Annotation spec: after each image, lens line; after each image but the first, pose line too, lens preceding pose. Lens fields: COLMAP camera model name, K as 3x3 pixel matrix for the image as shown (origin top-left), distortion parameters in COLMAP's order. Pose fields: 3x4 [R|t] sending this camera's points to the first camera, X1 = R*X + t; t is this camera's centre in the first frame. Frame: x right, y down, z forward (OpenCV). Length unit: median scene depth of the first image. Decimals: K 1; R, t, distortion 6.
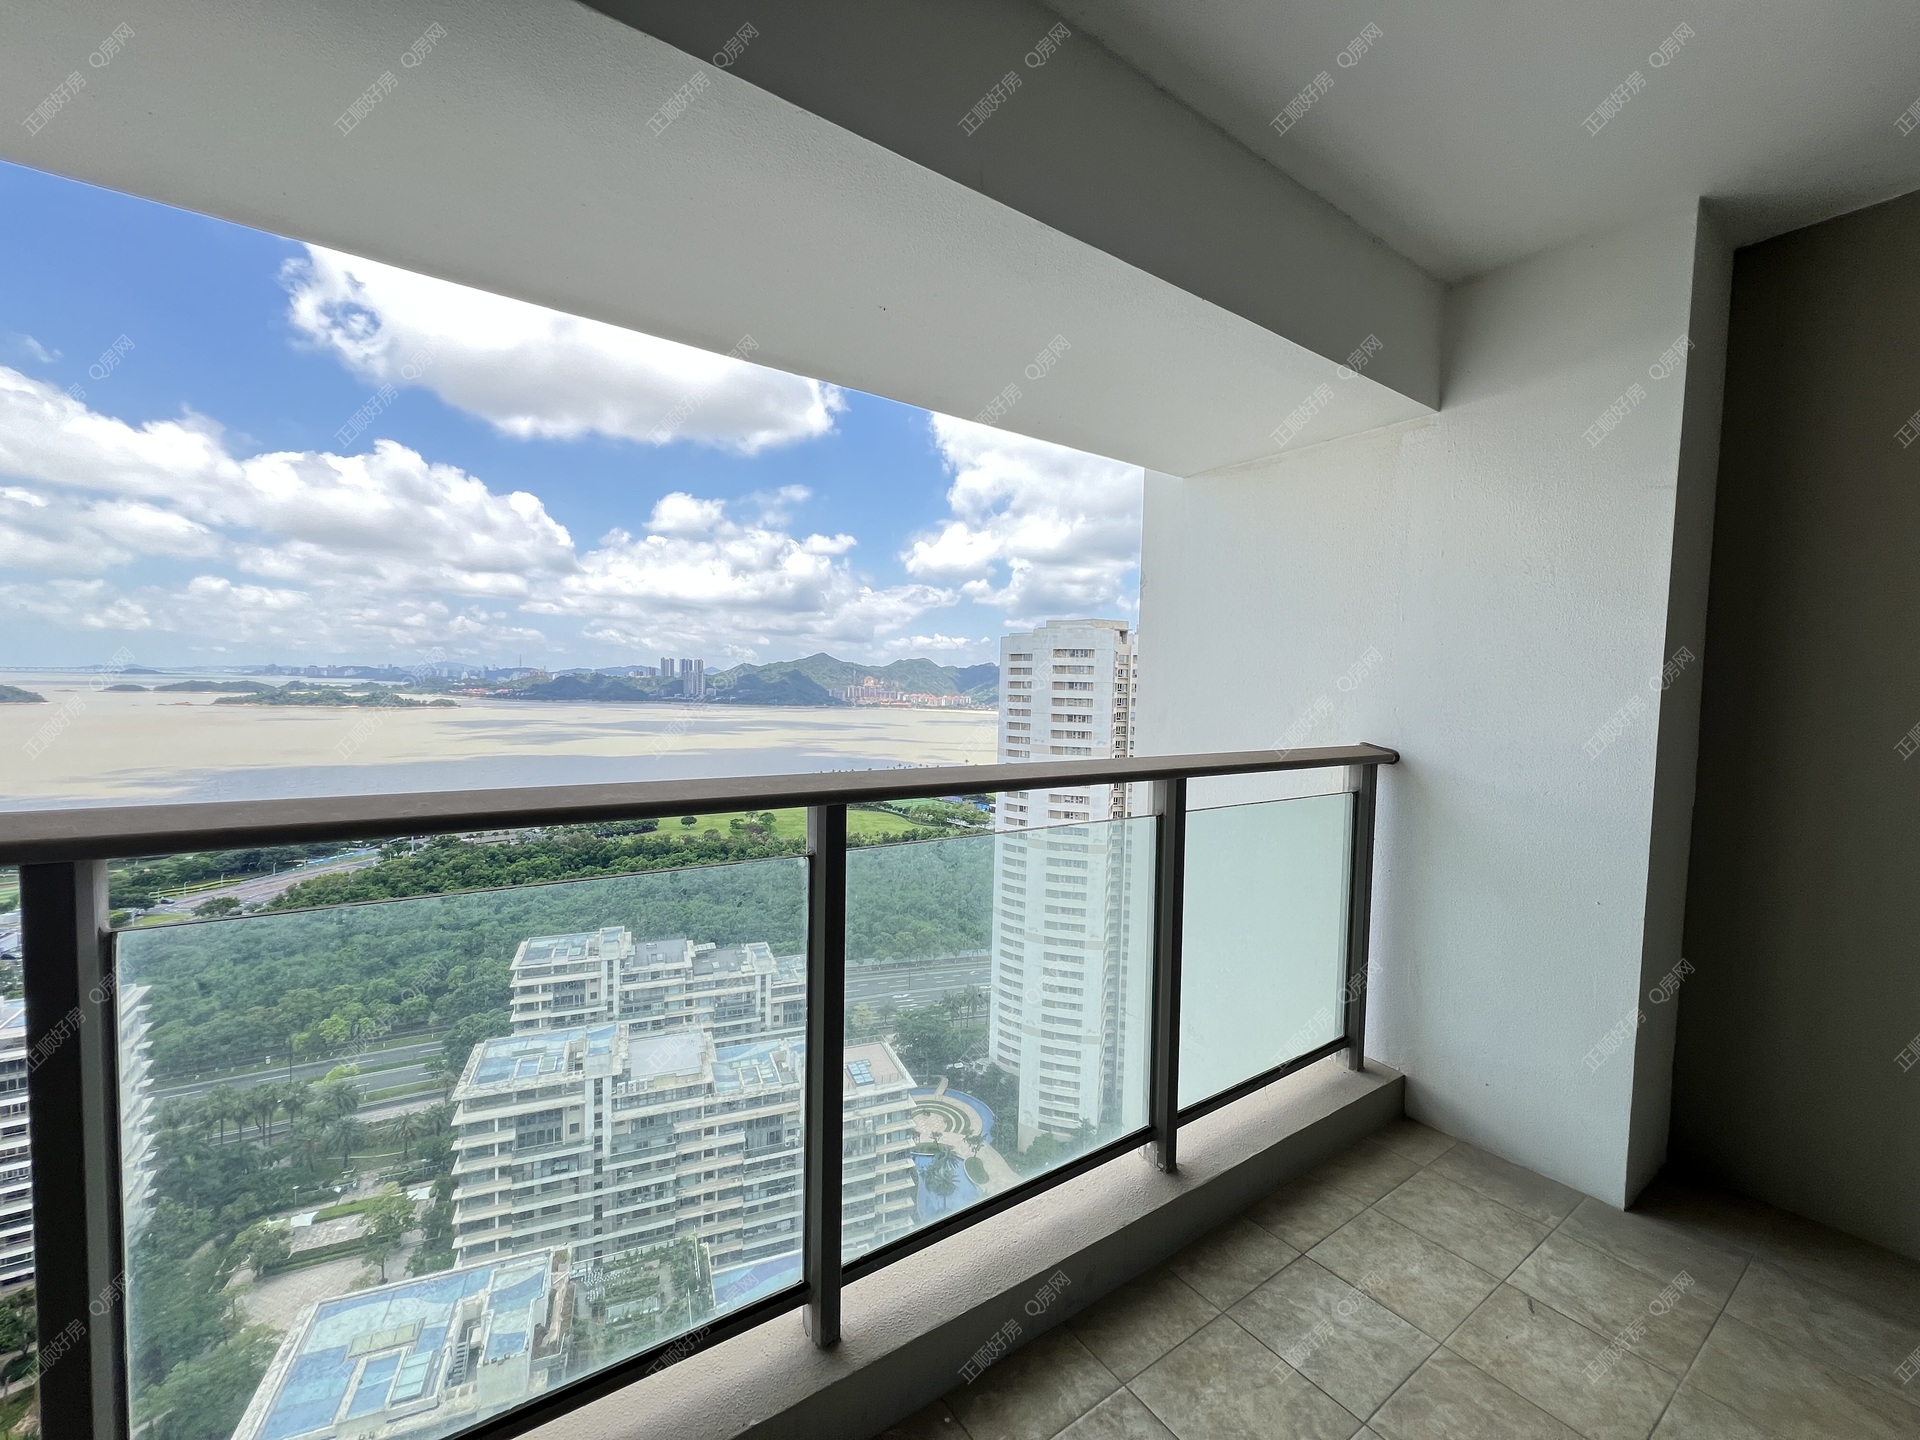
lens RADIAL K [[769.6, 0, 965.0], [0, 769.6, 723.0], [0, 0, 1]] dist [-0.000618, -0.000164]
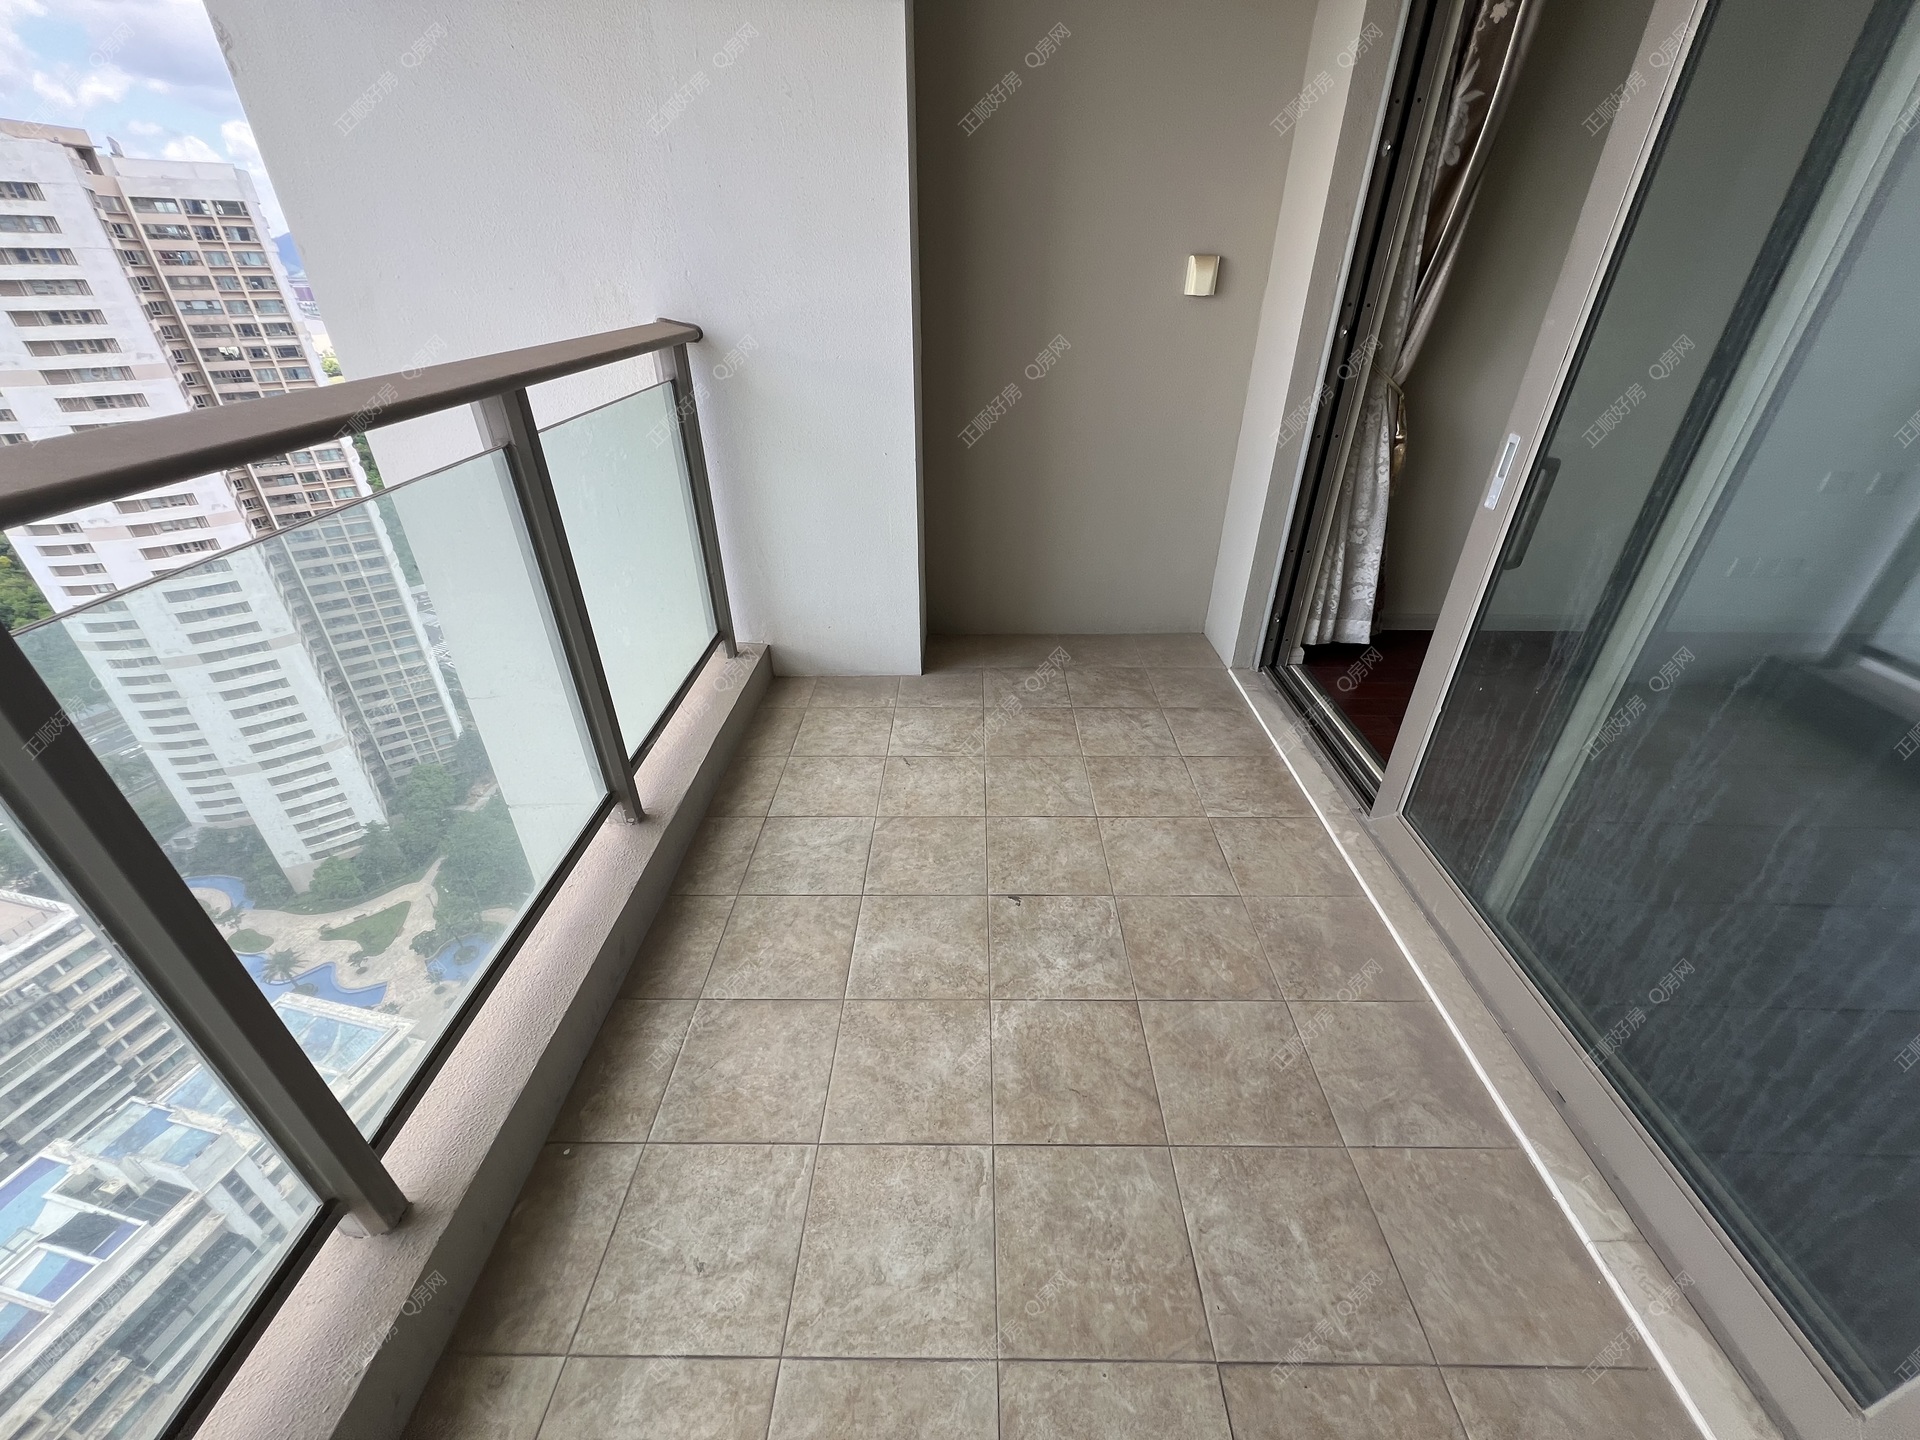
lens RADIAL K [[769.6, 0, 965.0], [0, 769.6, 723.0], [0, 0, 1]] dist [-0.000618, -0.000164]
pose [[0.582950, -0.437000, 0.684982, -0.085227], [0.051818, 0.861326, 0.505403, -0.001869], [-0.810854, -0.259131, 0.524754, 0.132789]]
